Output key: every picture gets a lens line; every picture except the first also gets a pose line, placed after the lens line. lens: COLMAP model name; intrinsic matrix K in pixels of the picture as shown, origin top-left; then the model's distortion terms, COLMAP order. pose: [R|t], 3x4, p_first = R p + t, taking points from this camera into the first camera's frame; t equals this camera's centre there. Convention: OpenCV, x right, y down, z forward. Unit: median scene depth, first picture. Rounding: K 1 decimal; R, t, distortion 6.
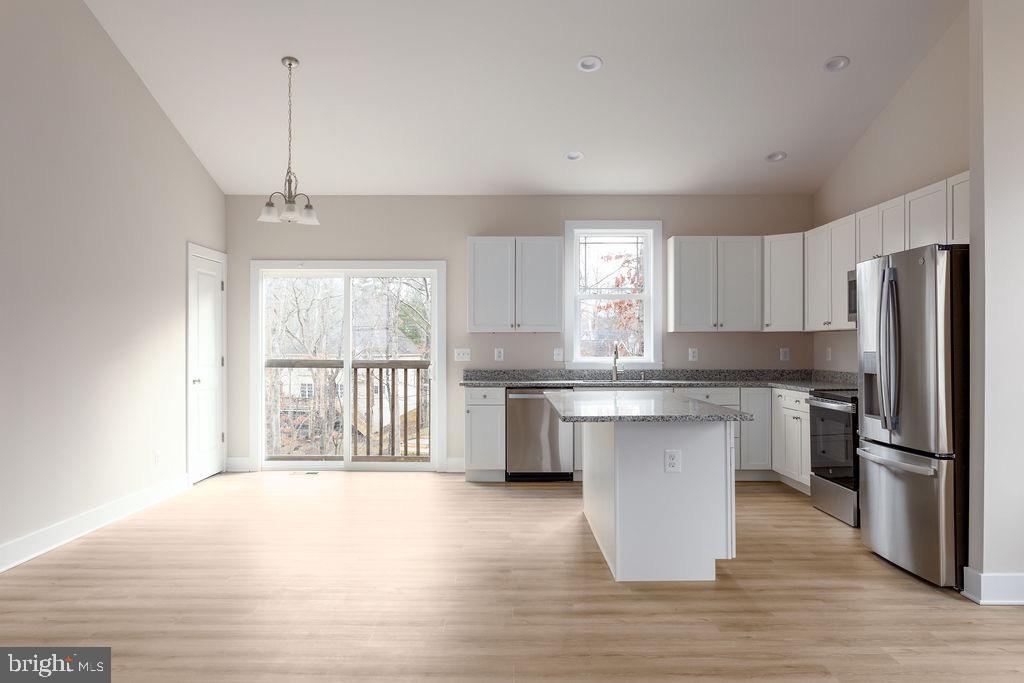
lens RADIAL K [[801.5, 0, 512.0], [0, 801.5, 341.5], [0, 0, 1]] dist [0.000285, -0.000285]
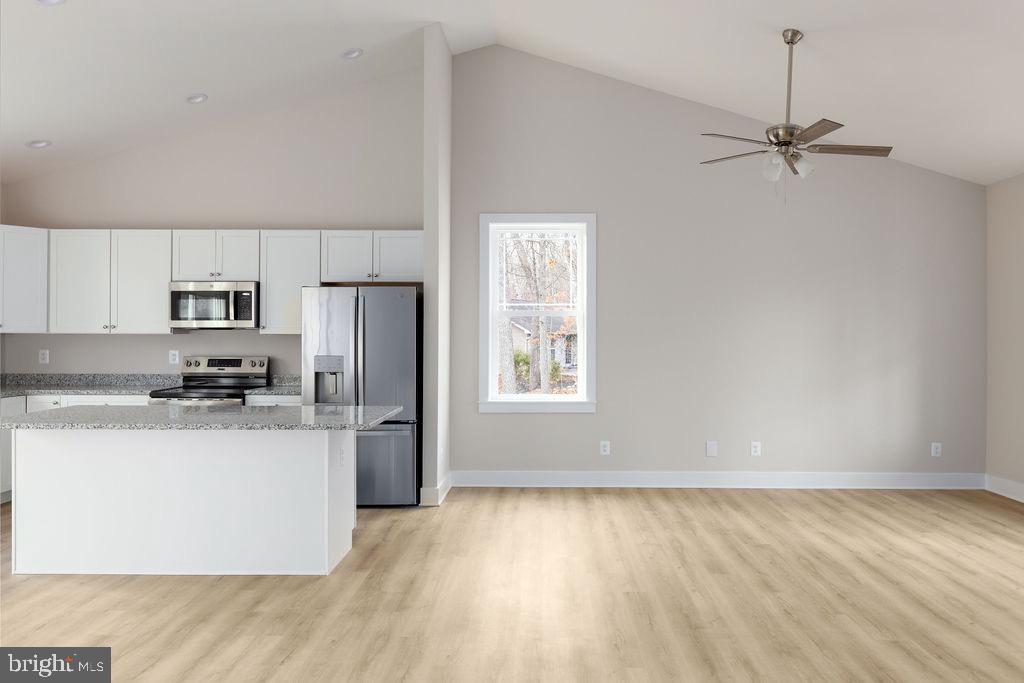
lens RADIAL K [[723.3, 0, 533.6], [0, 723.3, 336.7], [0, 0, 1]] dist [-0.000657, -0.002797]
pose [[0.013445, 0.000950, 0.999909, -0.478115], [-0.005384, 0.999985, -0.000877, -0.011136], [-0.999895, -0.005372, 0.013449, 0.410443]]
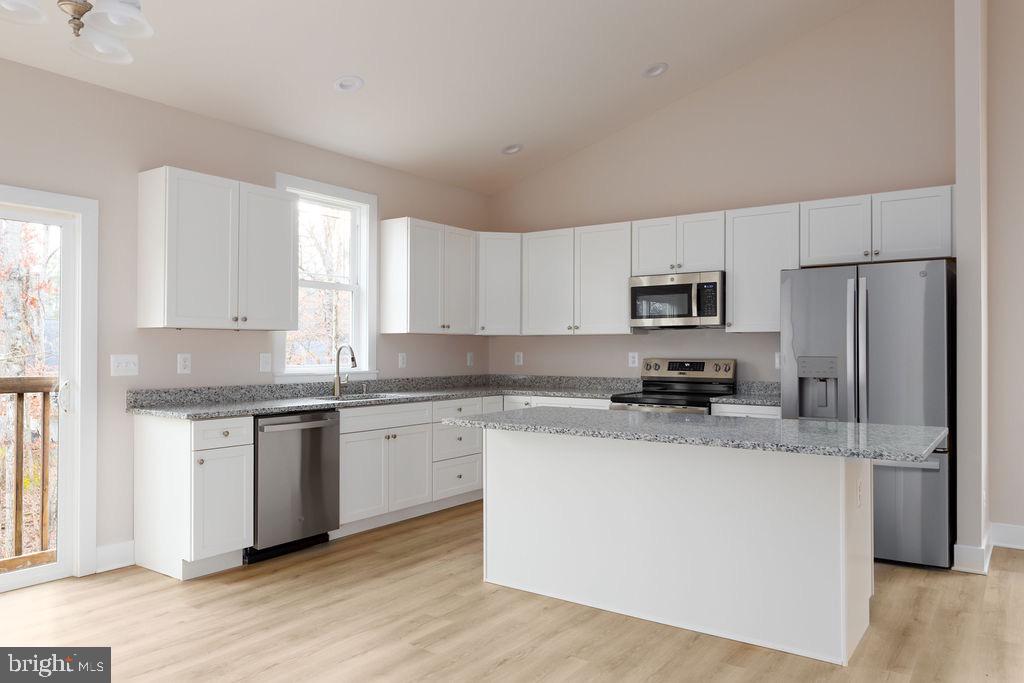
lens RADIAL K [[719.4, 0, 512.0], [0, 719.4, 341.5], [0, 0, 1]] dist [0.000574, 0.000007]
pose [[0.590337, 0.010184, 0.807093, -0.339089], [-0.002514, 0.999939, -0.010778, 0.004289], [-0.807153, 0.004334, 0.590326, 0.492227]]
